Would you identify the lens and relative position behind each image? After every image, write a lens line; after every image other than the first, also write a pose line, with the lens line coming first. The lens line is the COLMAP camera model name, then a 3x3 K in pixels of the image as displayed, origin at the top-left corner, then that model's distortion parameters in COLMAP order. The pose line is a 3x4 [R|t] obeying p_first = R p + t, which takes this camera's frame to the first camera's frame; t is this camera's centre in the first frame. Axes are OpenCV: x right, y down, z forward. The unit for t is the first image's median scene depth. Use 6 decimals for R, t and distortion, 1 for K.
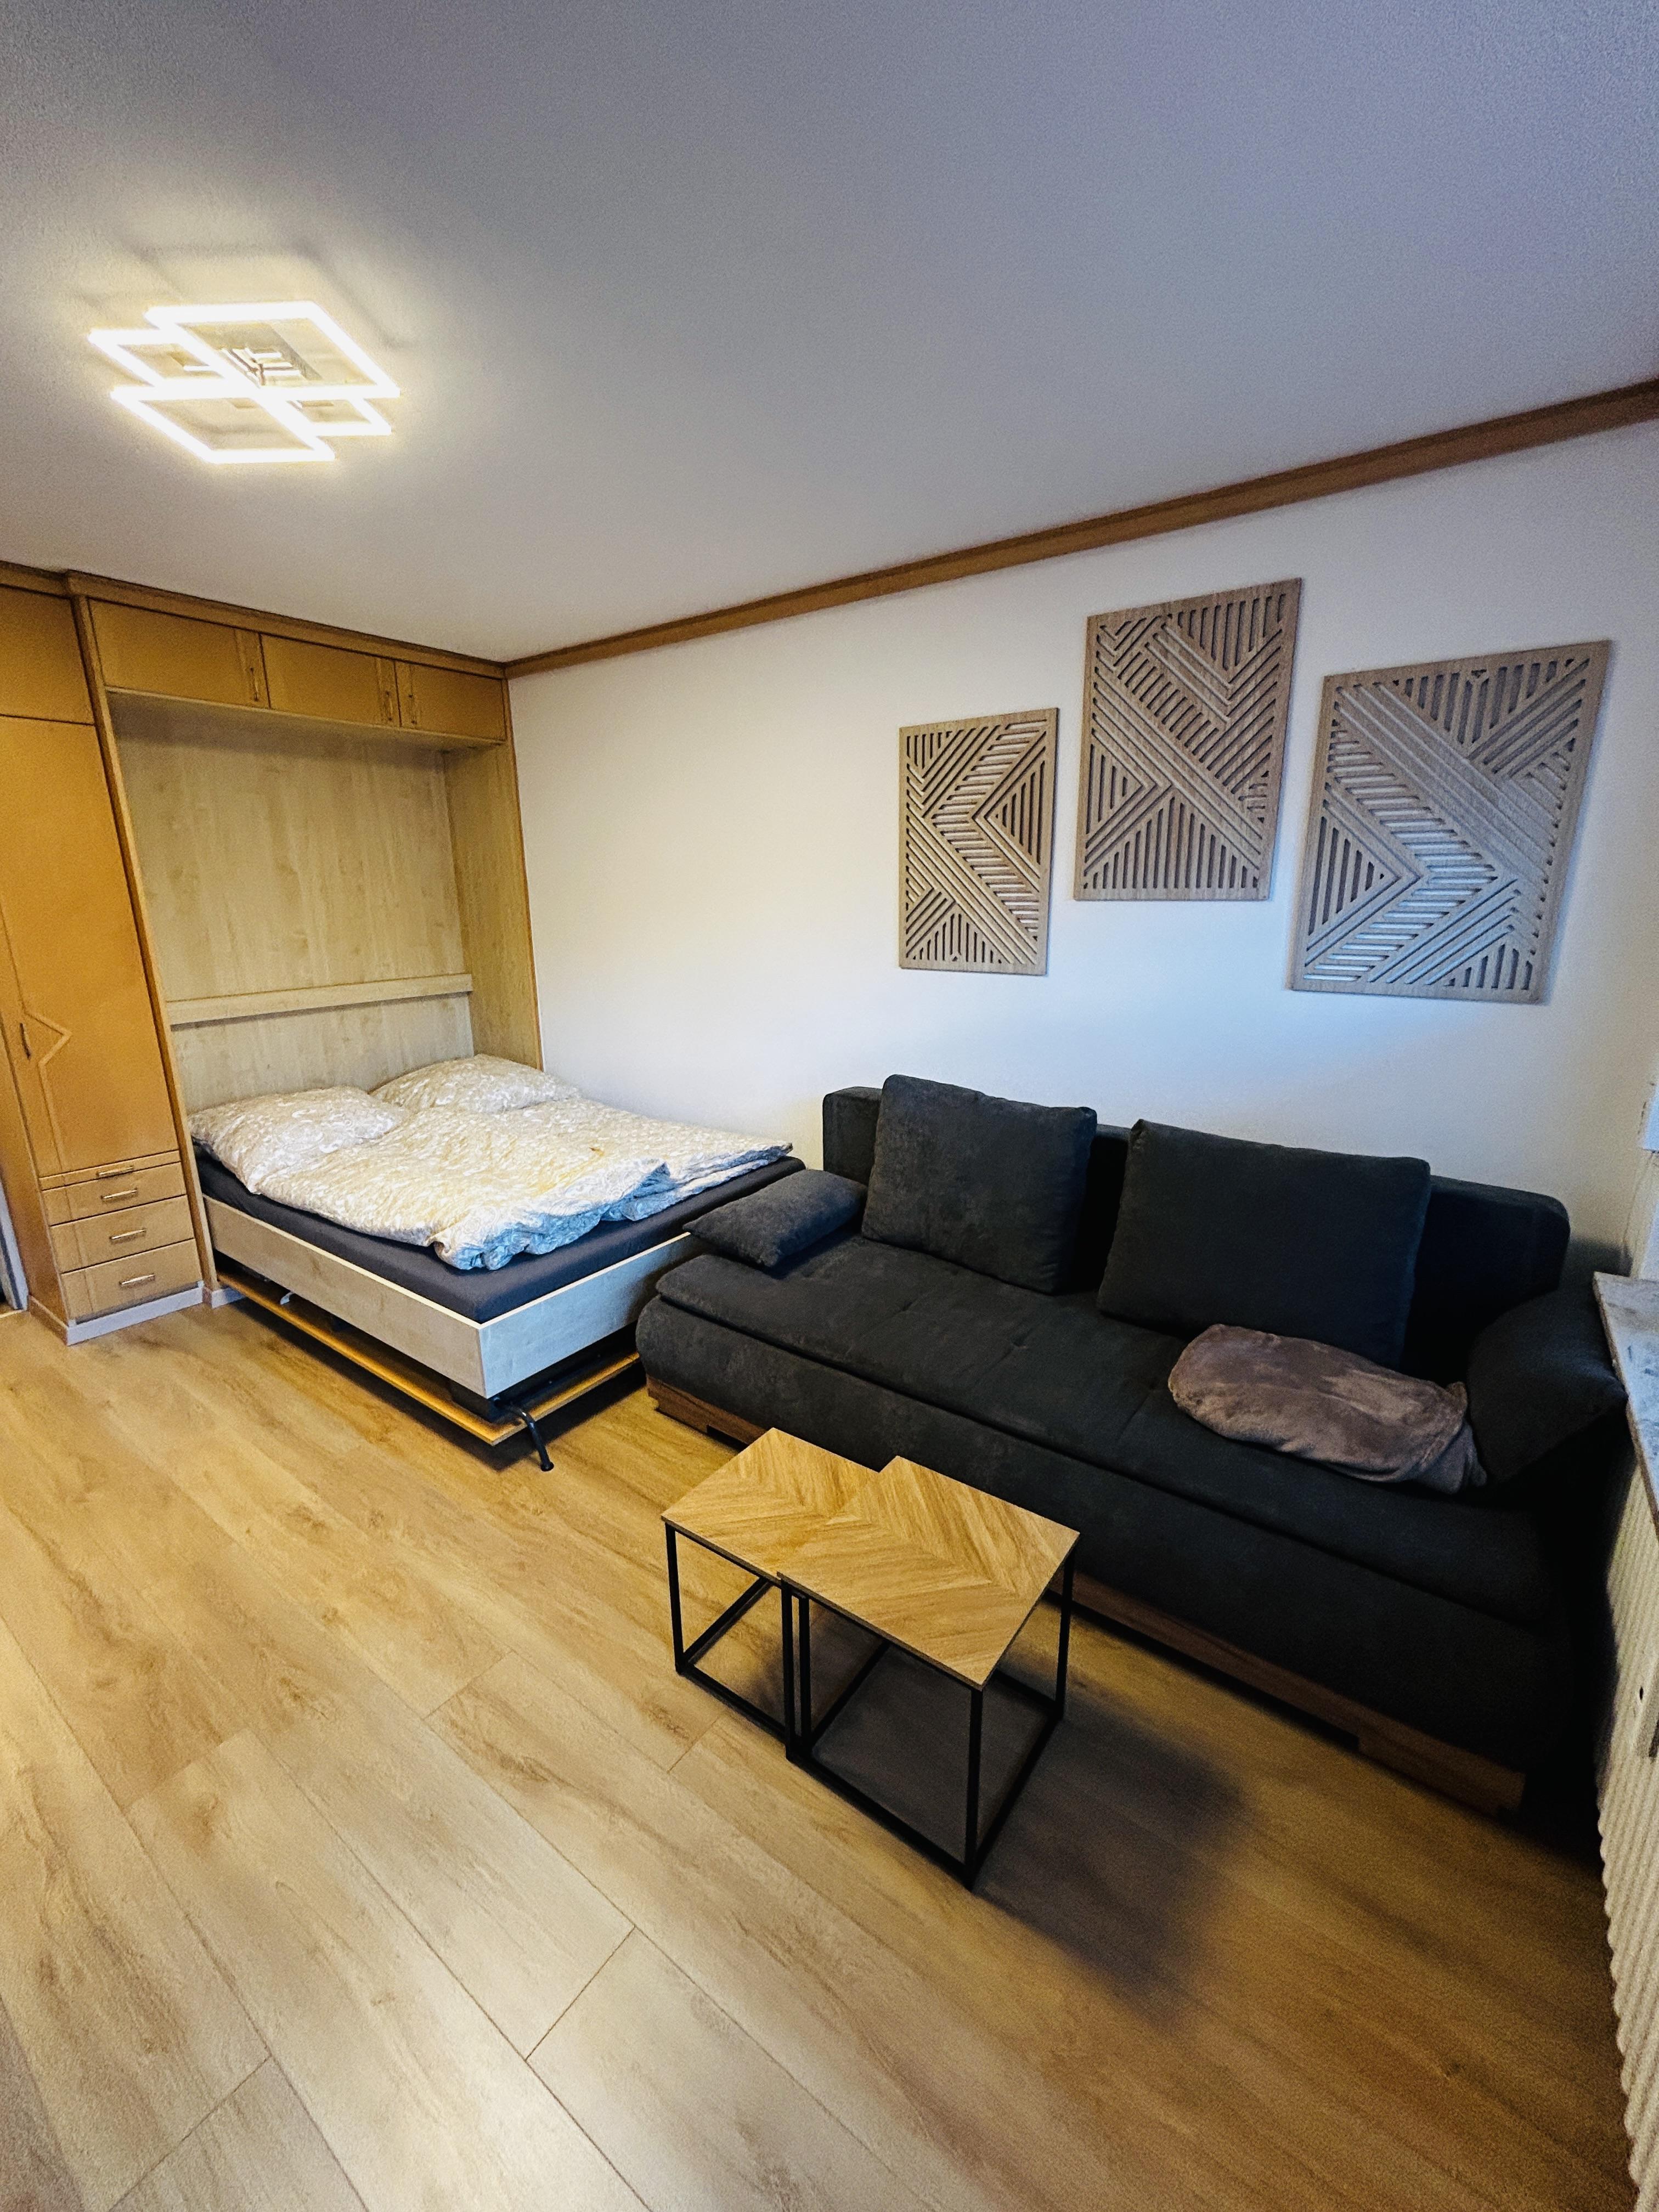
lens RADIAL K [[906.1, 0, 839.8], [0, 906.1, 1111.7], [0, 0, 1]] dist [-0.003779, 0.002289]
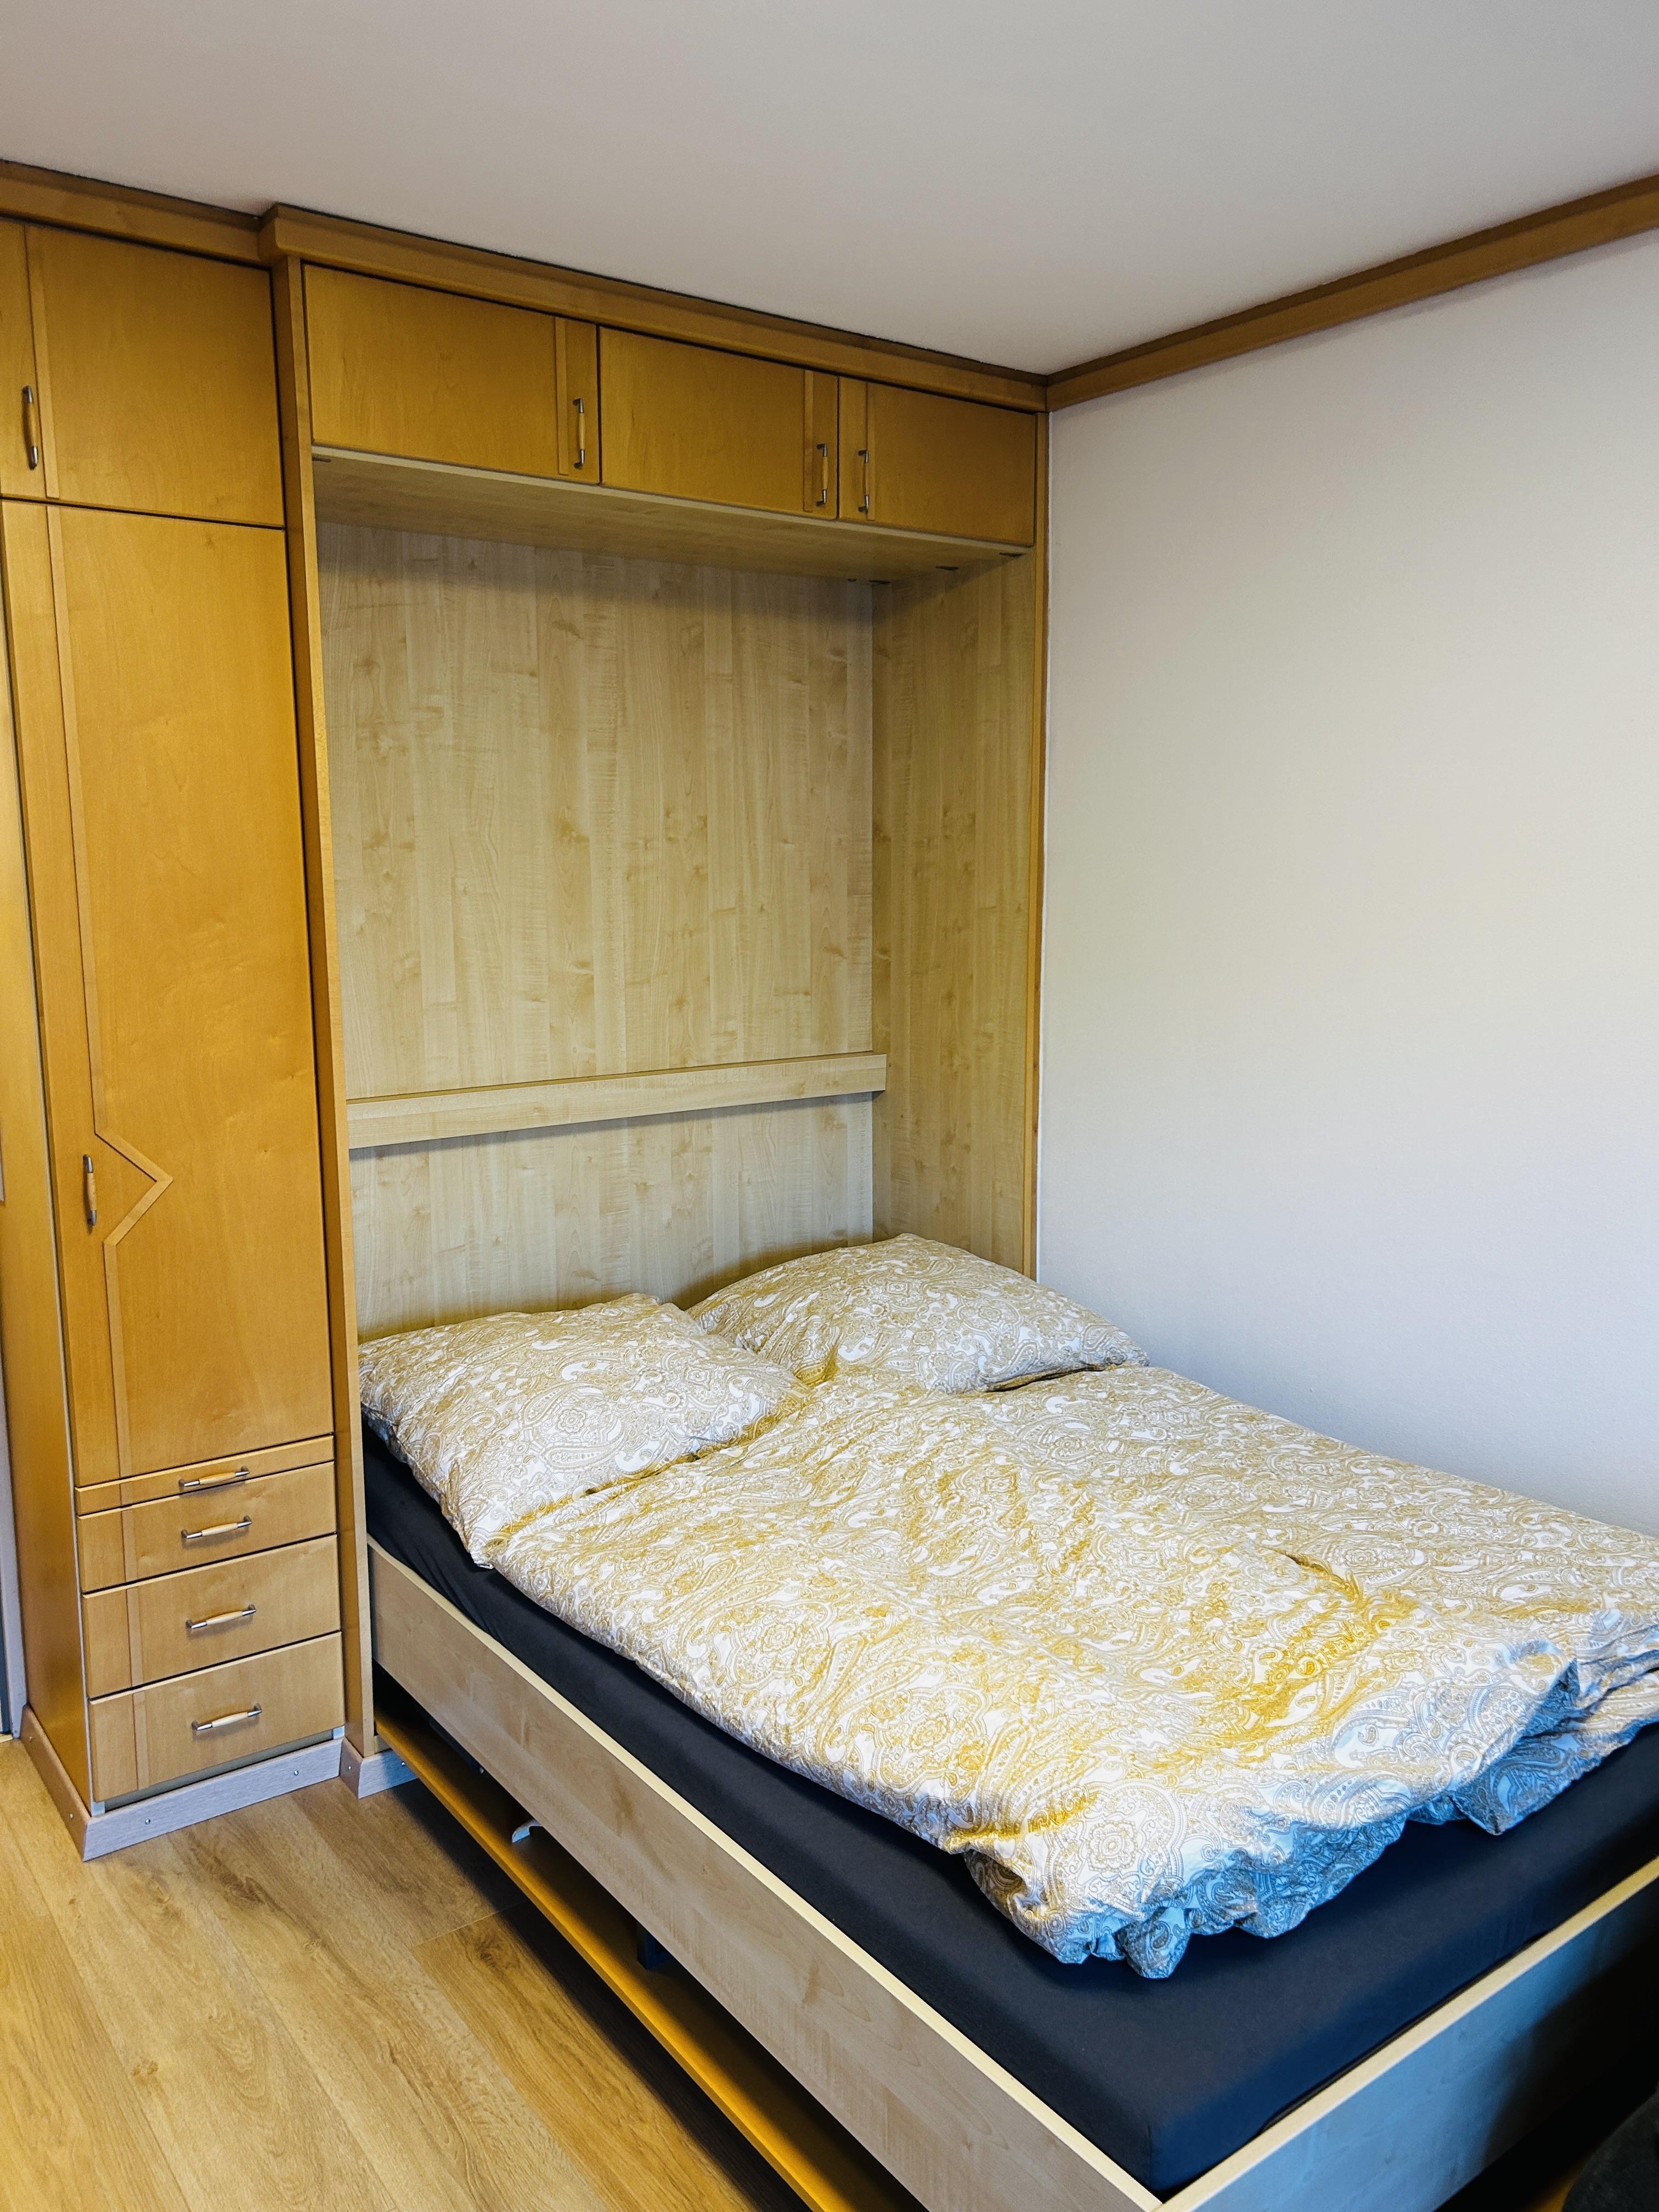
lens RADIAL K [[1661.6, 0, 785.8], [0, 1661.6, 1113.4], [0, 0, 1]] dist [0.063941, -0.070840]
pose [[0.948249, 0.047775, -0.313914, -0.250578], [-0.077570, 0.993517, -0.083113, -0.063714], [0.307908, 0.103162, 0.945807, 0.249763]]
